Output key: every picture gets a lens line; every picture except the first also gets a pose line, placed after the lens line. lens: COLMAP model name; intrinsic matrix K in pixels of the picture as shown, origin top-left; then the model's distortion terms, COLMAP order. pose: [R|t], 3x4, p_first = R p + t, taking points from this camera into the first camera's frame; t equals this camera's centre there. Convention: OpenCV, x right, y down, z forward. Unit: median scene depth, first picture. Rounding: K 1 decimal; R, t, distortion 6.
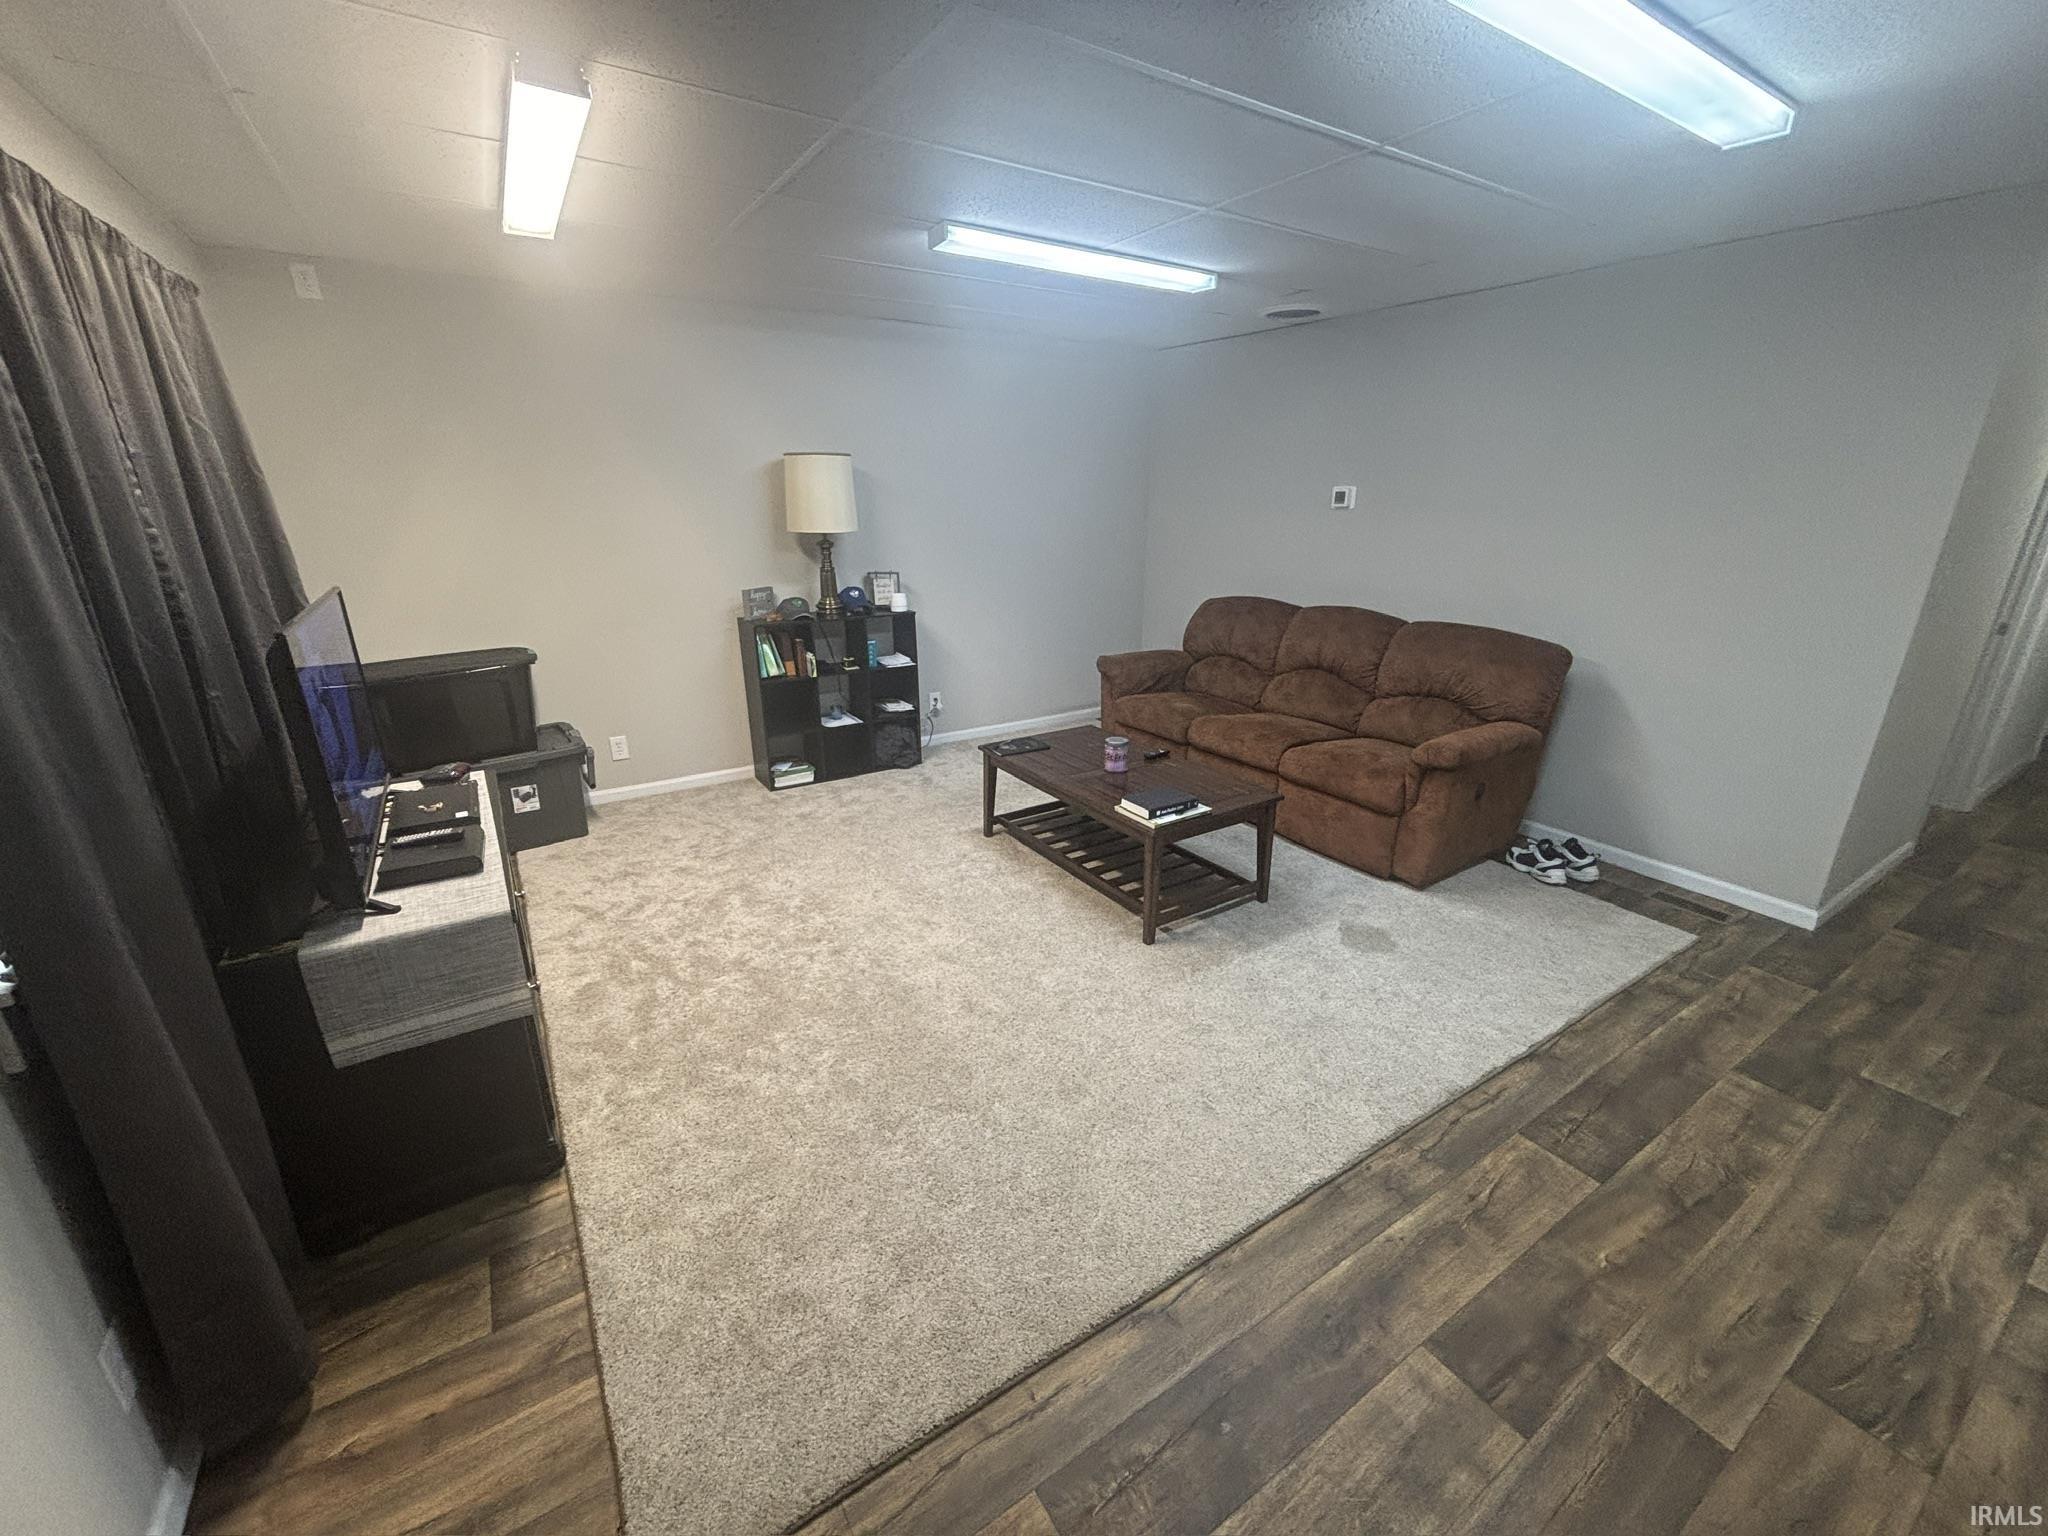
lens RADIAL K [[819.9, 0, 1019.6], [0, 819.9, 764.0], [0, 0, 1]] dist [0.001277, -0.000231]
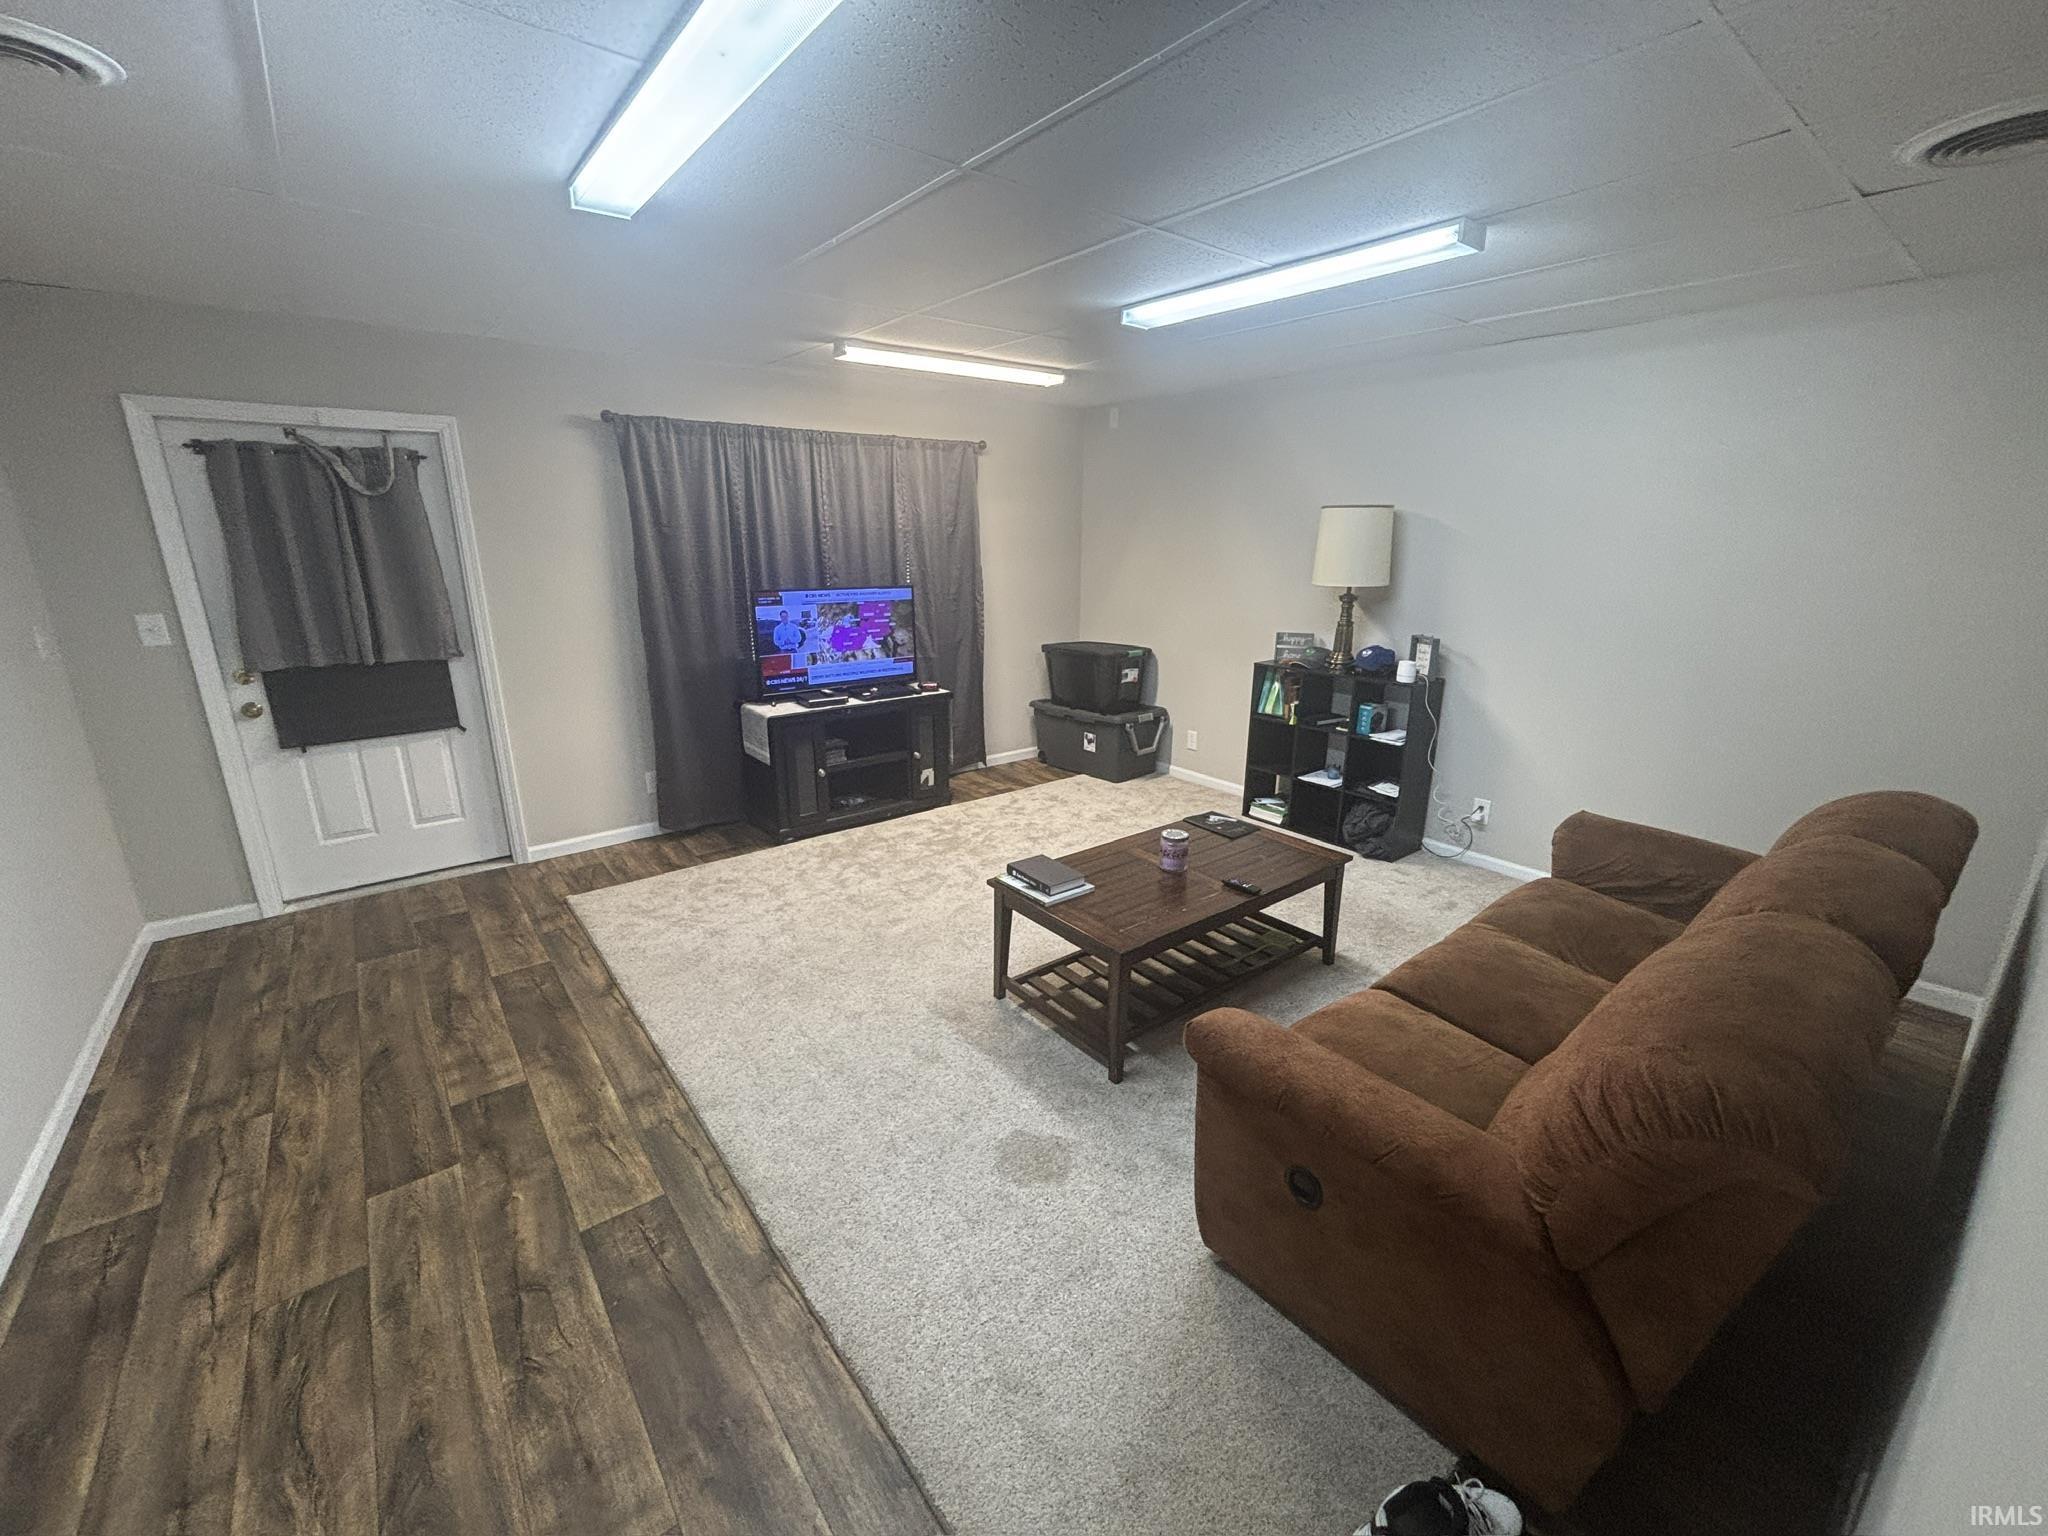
lens RADIAL K [[819.9, 0, 1017.8], [0, 819.9, 766.7], [0, 0, 1]] dist [0.001277, -0.000231]
pose [[0.107073, 0.277801, -0.954653, 1.590517], [-0.319083, 0.918984, 0.231634, -0.424189], [0.941659, 0.279812, 0.187041, 1.172644]]
